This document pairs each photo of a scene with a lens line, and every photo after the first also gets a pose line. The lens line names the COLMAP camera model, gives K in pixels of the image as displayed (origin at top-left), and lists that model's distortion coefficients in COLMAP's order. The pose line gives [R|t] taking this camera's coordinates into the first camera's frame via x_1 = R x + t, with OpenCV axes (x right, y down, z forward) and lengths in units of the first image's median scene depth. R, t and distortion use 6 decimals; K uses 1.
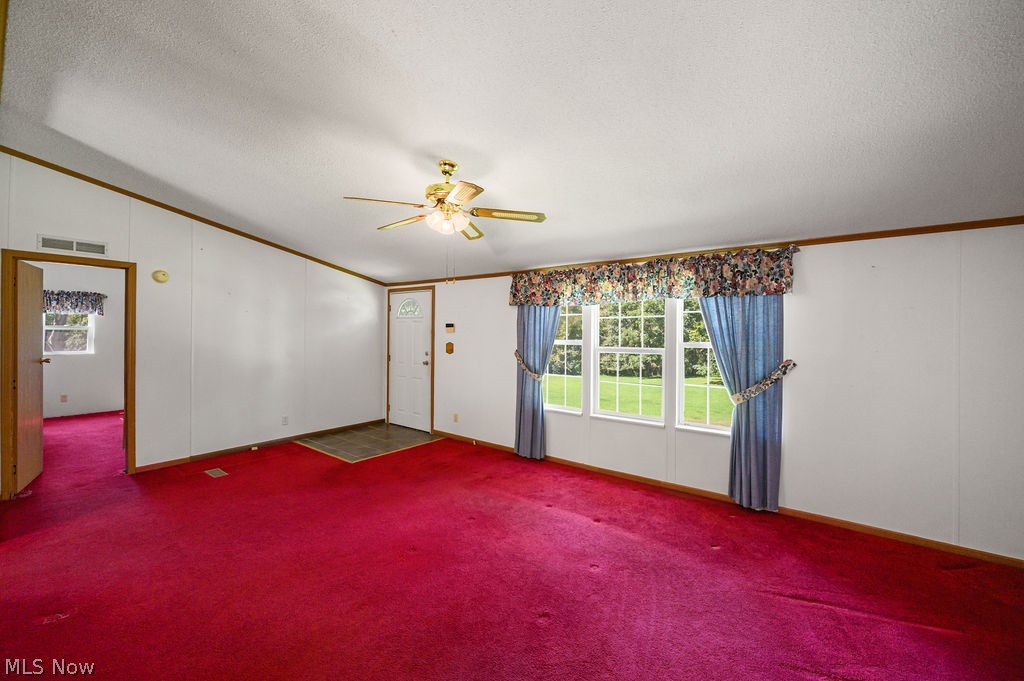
lens RADIAL K [[405.2, 0, 512.3], [0, 405.2, 333.6], [0, 0, 1]] dist [-0.001203, 0.000054]
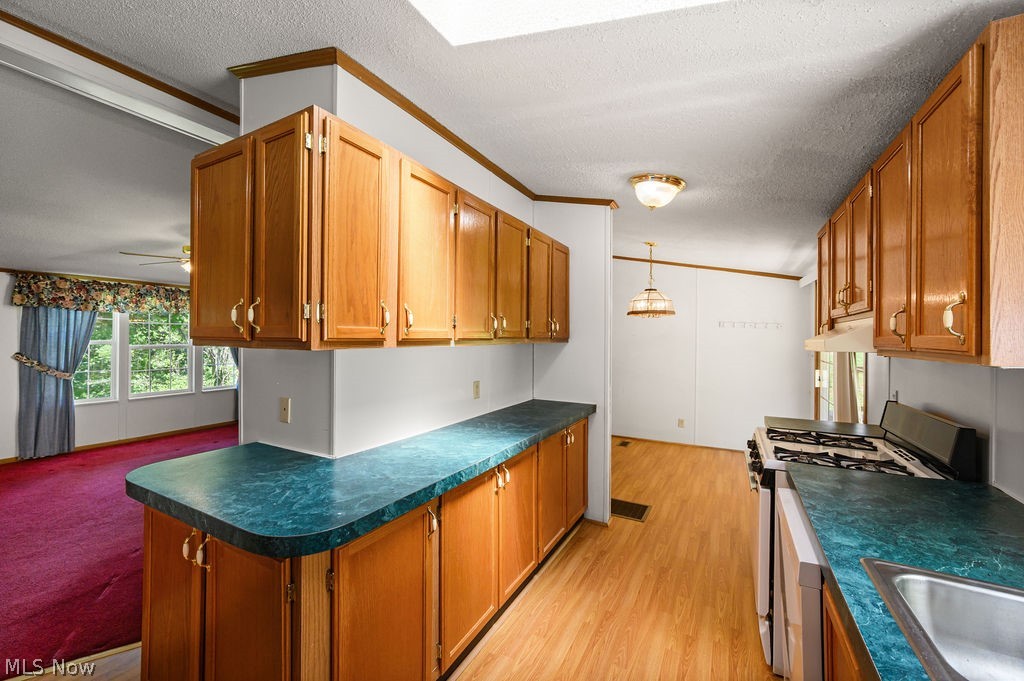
lens RADIAL K [[405.2, 0, 509.0], [0, 405.2, 334.3], [0, 0, 1]] dist [-0.001203, 0.000054]
pose [[-0.147736, -0.001701, 0.989025, -1.193779], [0.000307, 0.999998, 0.001766, -0.004323], [-0.989027, 0.000564, -0.147735, -0.000537]]
